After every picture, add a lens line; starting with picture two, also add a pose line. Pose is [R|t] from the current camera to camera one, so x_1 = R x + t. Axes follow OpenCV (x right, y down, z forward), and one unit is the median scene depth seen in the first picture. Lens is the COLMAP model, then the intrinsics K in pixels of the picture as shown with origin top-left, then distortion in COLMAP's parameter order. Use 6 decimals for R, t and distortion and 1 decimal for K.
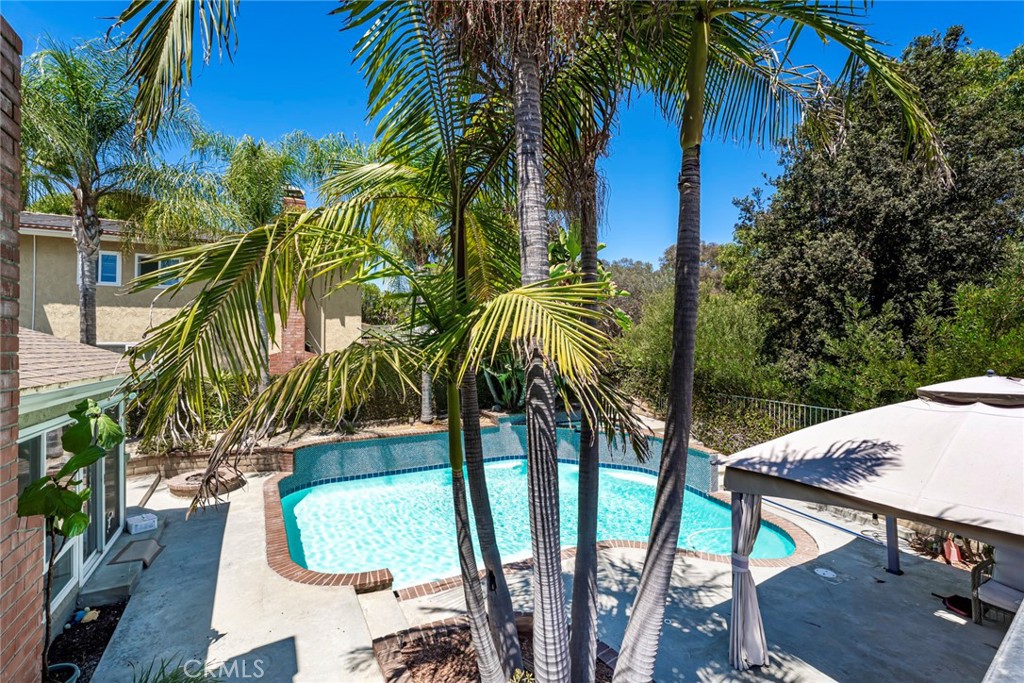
lens RADIAL K [[413.9, 0, 514.2], [0, 413.9, 338.0], [0, 0, 1]] dist [0.000274, 0.000130]
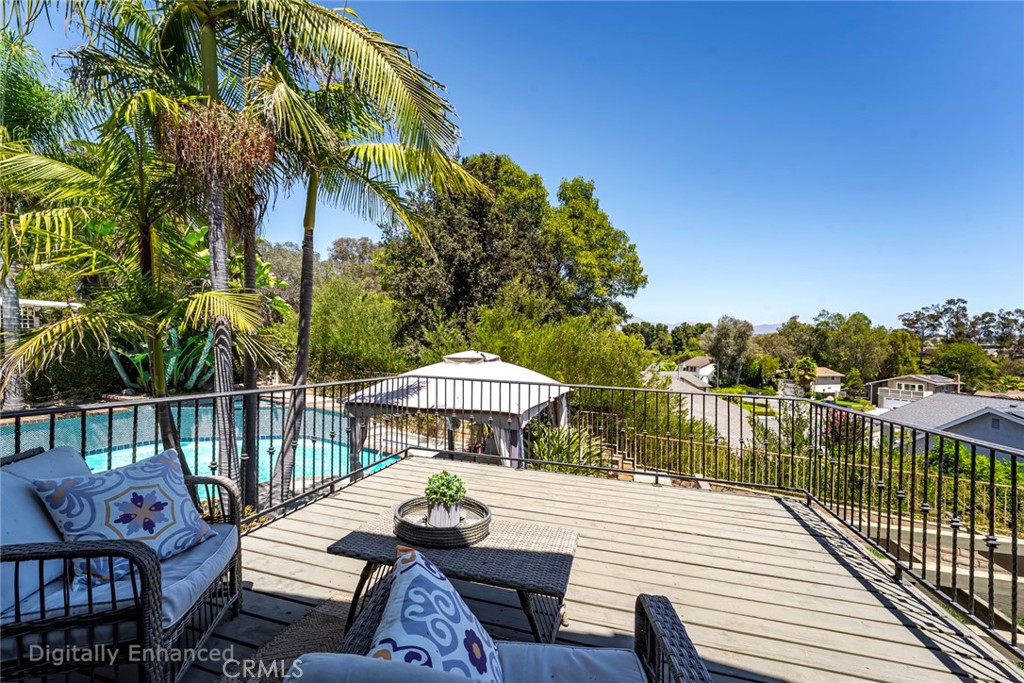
lens RADIAL K [[402.5, 0, 520.9], [0, 402.5, 372.6], [0, 0, 1]] dist [-0.001504, -0.000229]
pose [[0.711761, -0.022106, 0.702074, -0.056069], [-0.052840, 0.994988, 0.084897, 0.005842], [-0.700432, -0.097524, 0.707025, -0.281163]]
